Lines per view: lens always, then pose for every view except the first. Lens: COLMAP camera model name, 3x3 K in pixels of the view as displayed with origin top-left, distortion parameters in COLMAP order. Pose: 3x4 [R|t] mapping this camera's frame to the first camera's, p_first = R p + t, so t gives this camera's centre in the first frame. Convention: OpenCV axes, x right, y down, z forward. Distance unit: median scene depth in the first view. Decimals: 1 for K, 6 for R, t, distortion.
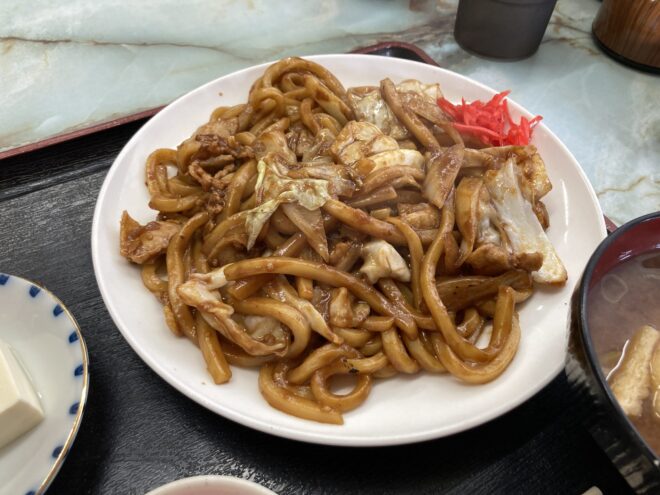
lens RADIAL K [[535.3, 0, 319.1], [0, 535.3, 233.2], [0, 0, 1]] dist [0.020529, -0.022780]
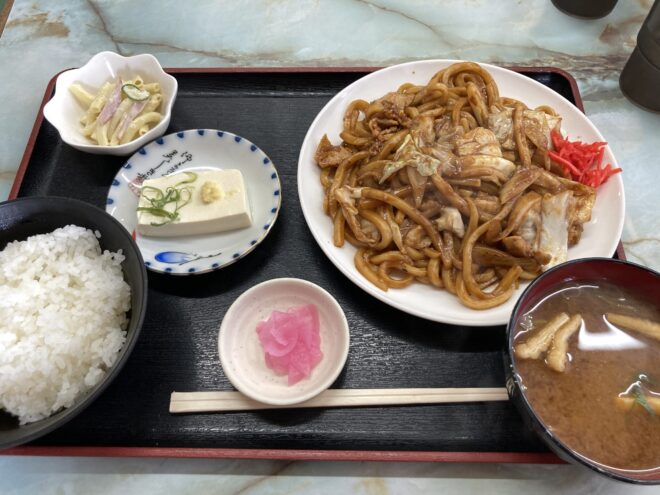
lens RADIAL K [[535.3, 0, 330.2], [0, 535.3, 247.5], [0, 0, 1]] dist [0.020529, -0.022780]
pose [[0.878435, 0.404664, -0.254164, 0.237025], [-0.346249, 0.905563, 0.245087, -0.143217], [0.329340, -0.127289, 0.935592, -0.653933]]
